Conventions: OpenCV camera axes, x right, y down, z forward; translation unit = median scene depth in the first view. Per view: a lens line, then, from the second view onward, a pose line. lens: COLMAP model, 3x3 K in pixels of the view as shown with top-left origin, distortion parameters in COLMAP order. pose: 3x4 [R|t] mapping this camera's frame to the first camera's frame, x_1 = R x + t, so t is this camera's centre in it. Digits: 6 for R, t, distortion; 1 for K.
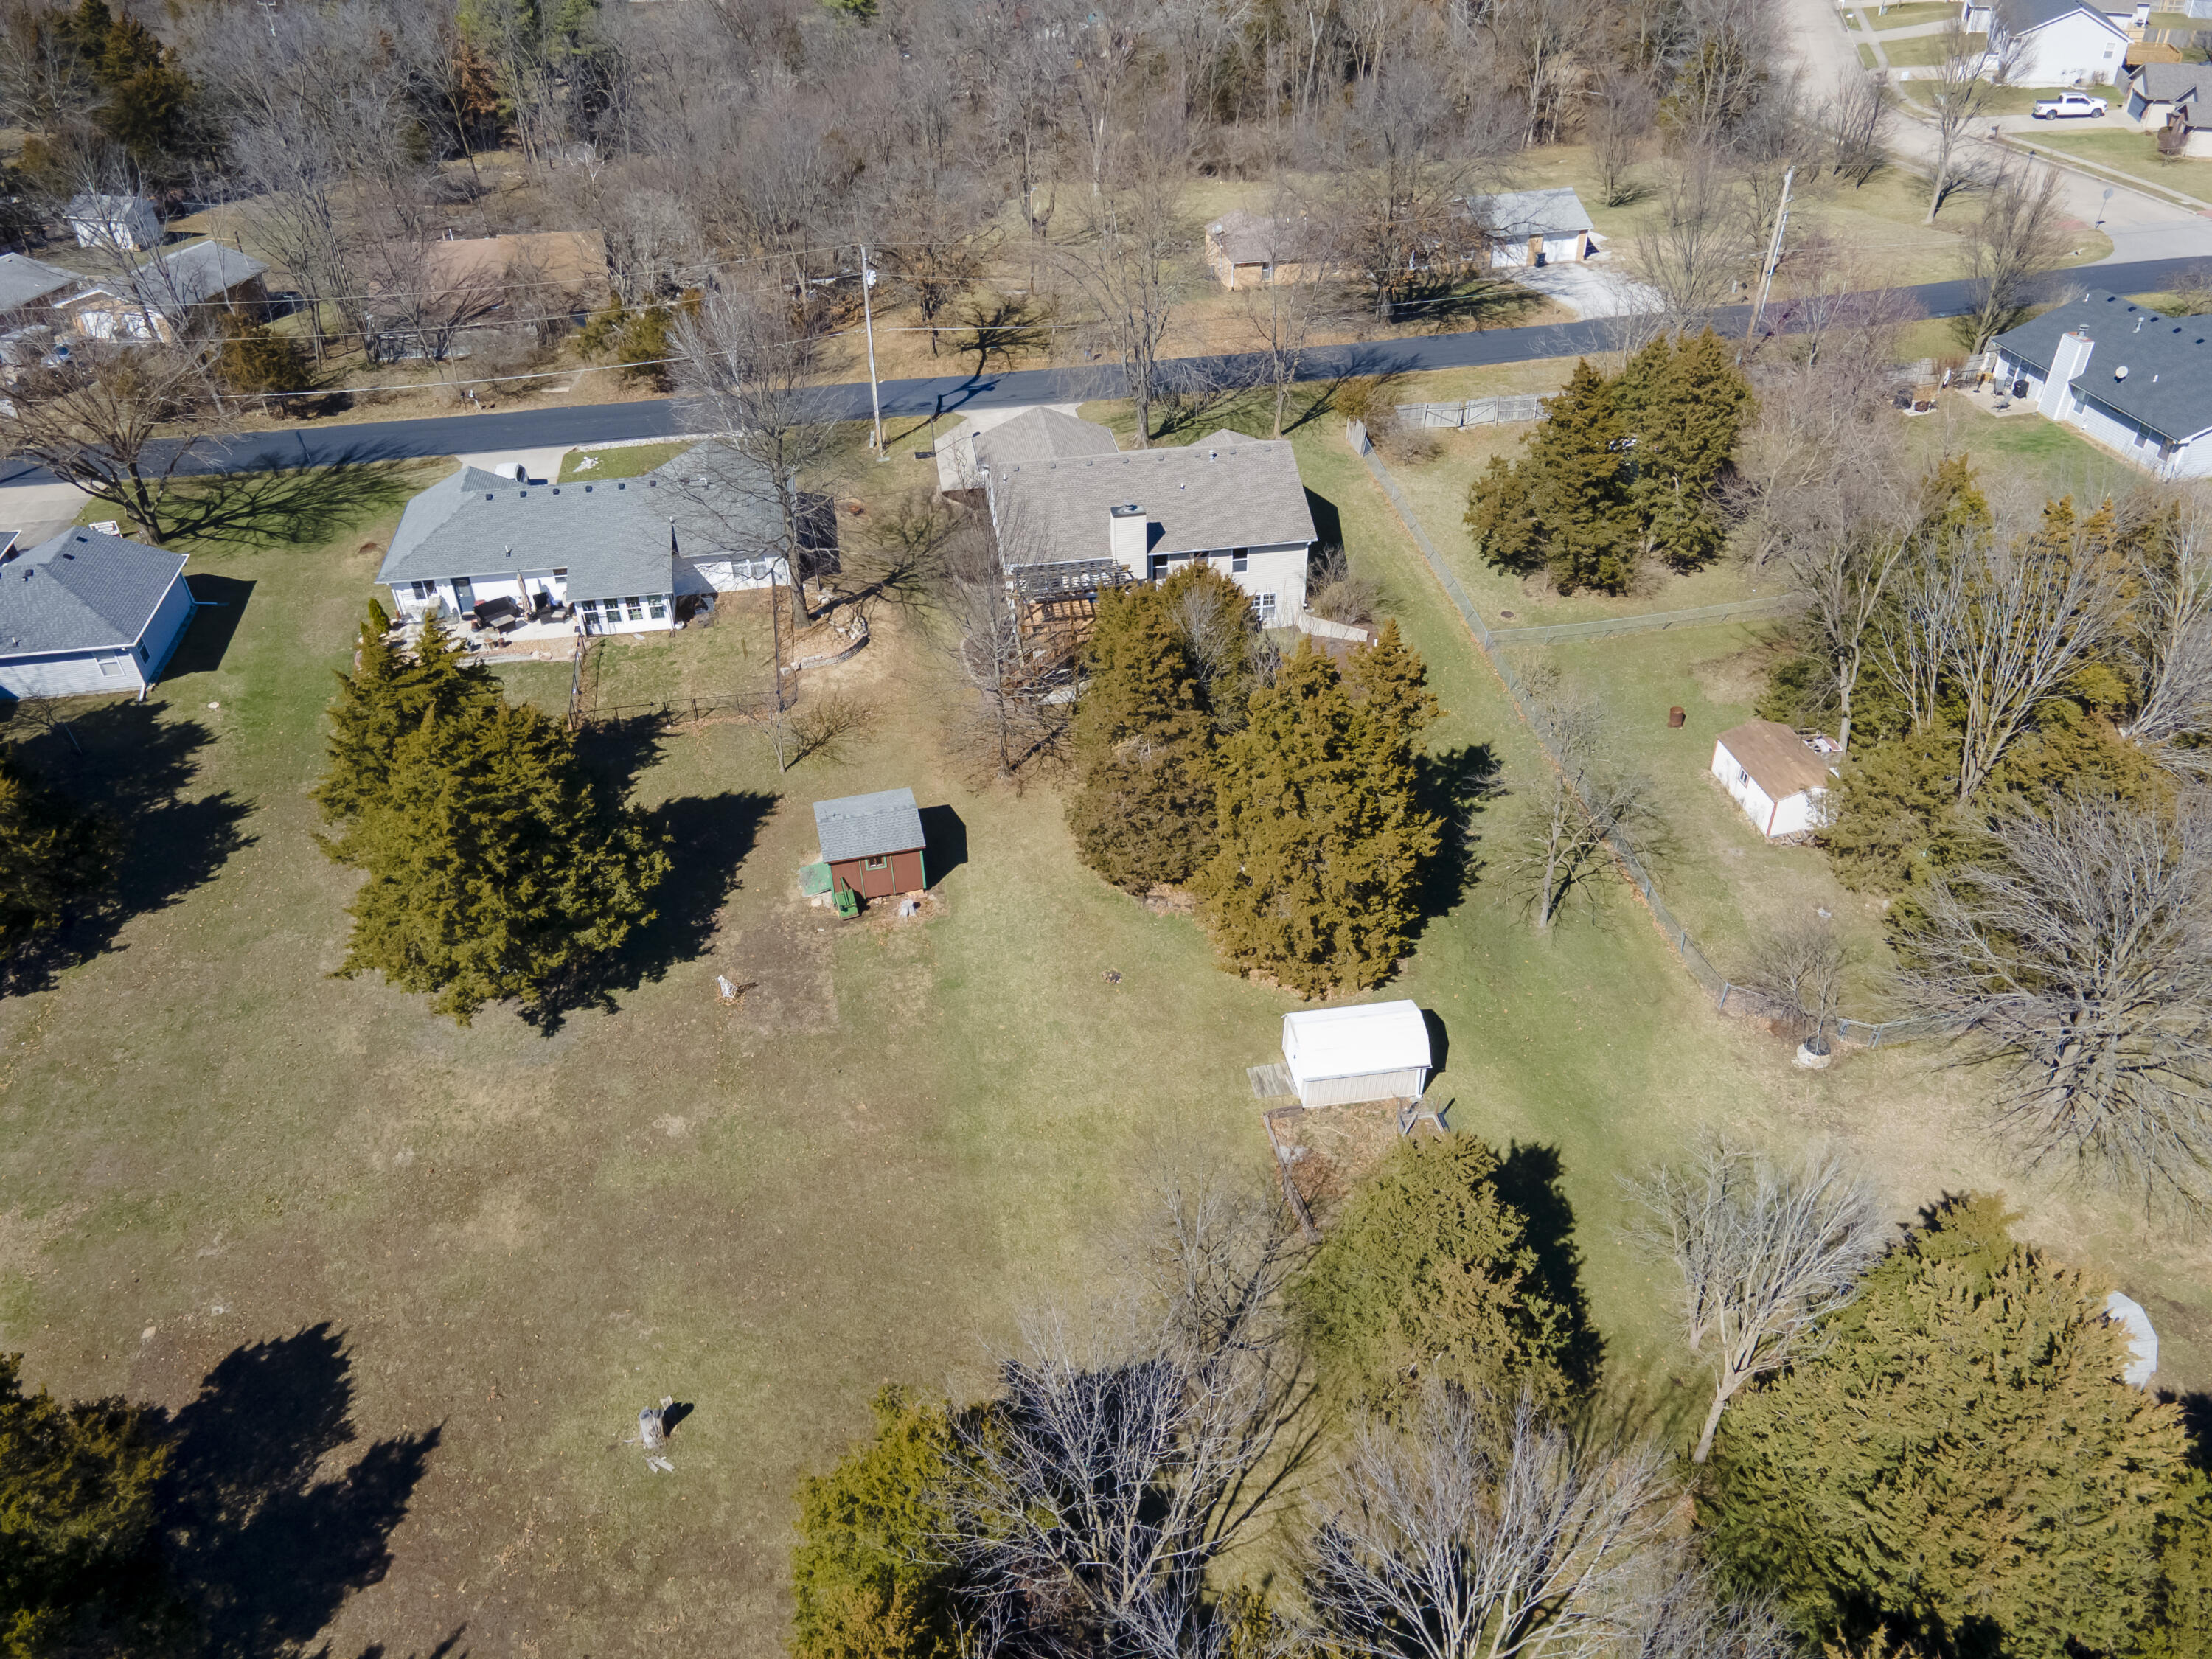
lens RADIAL K [[1551.9, 0, 1106.0], [0, 1551.9, 829.5], [0, 0, 1]] dist [0.008289, 0.058381]
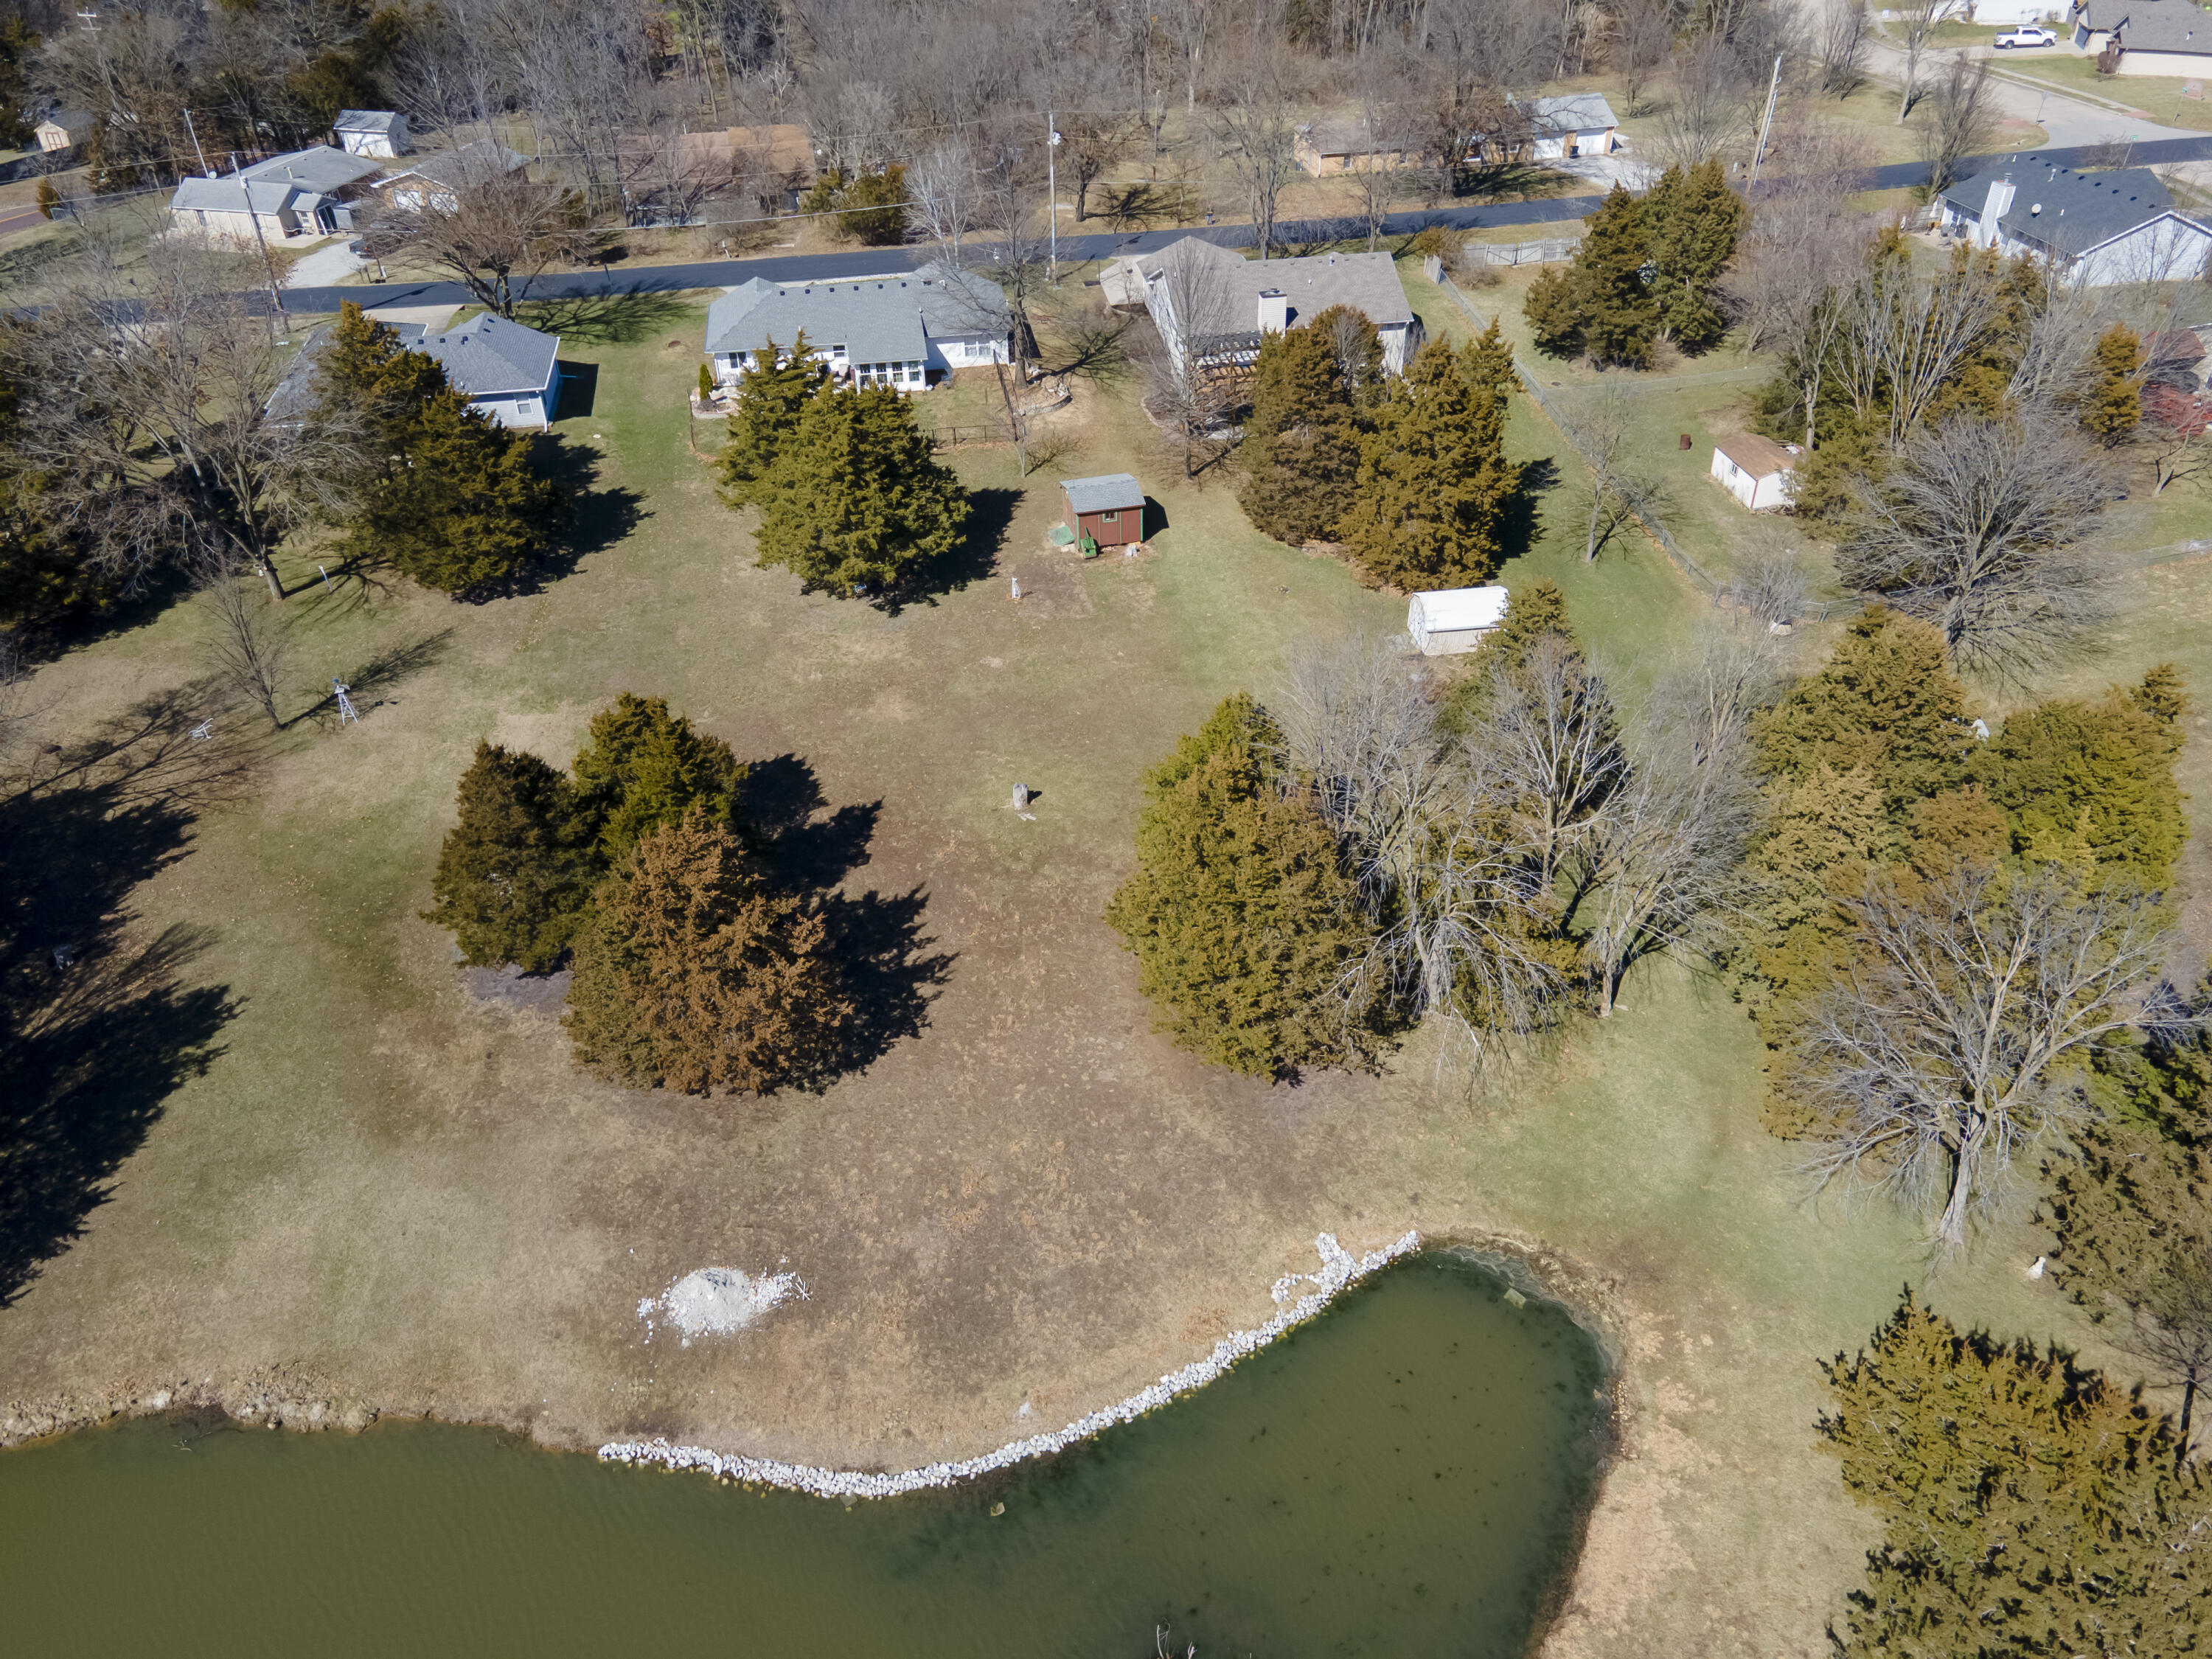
lens RADIAL K [[1551.9, 0, 1106.0], [0, 1551.9, 829.5], [0, 0, 1]] dist [0.008289, 0.058381]
pose [[0.999986, 0.002207, -0.004829, -0.117293], [-0.002219, 0.999994, -0.002654, 0.248459], [0.004823, 0.002665, 0.999985, -0.320981]]
